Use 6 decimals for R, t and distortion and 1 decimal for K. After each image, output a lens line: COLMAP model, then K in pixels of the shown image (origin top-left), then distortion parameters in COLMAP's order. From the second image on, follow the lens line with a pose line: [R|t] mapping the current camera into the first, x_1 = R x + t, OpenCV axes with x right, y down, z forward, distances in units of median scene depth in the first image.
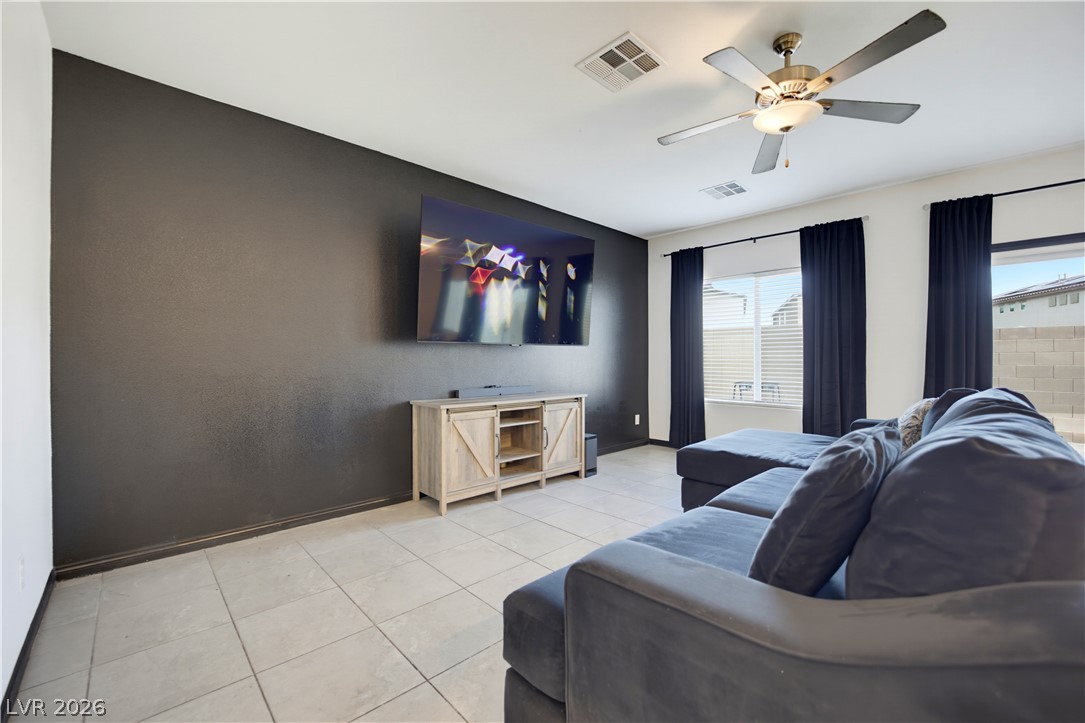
lens RADIAL K [[442.7, 0, 541.9], [0, 442.7, 357.7], [0, 0, 1]] dist [-0.022635, 0.000034]
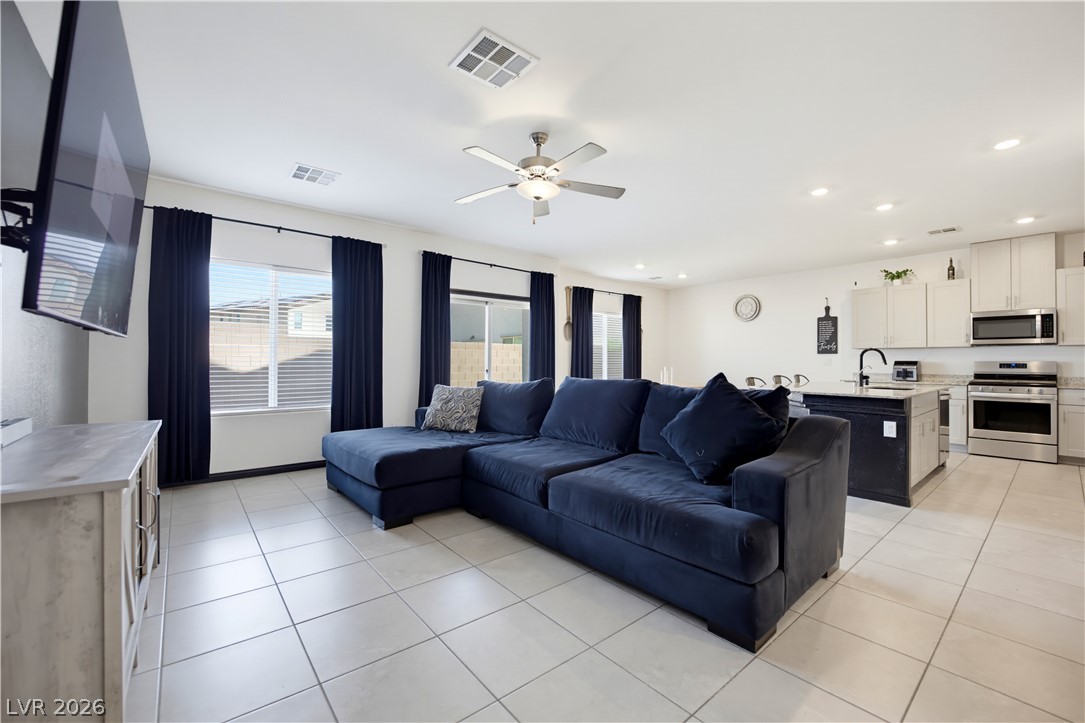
lens RADIAL K [[442.7, 0, 538.0], [0, 442.7, 357.8], [0, 0, 1]] dist [-0.022635, 0.000034]
pose [[0.077433, 0.008790, 0.996959, -0.427675], [-0.010986, 0.999908, -0.007962, -0.002009], [-0.996937, -0.010336, 0.077523, 0.446225]]
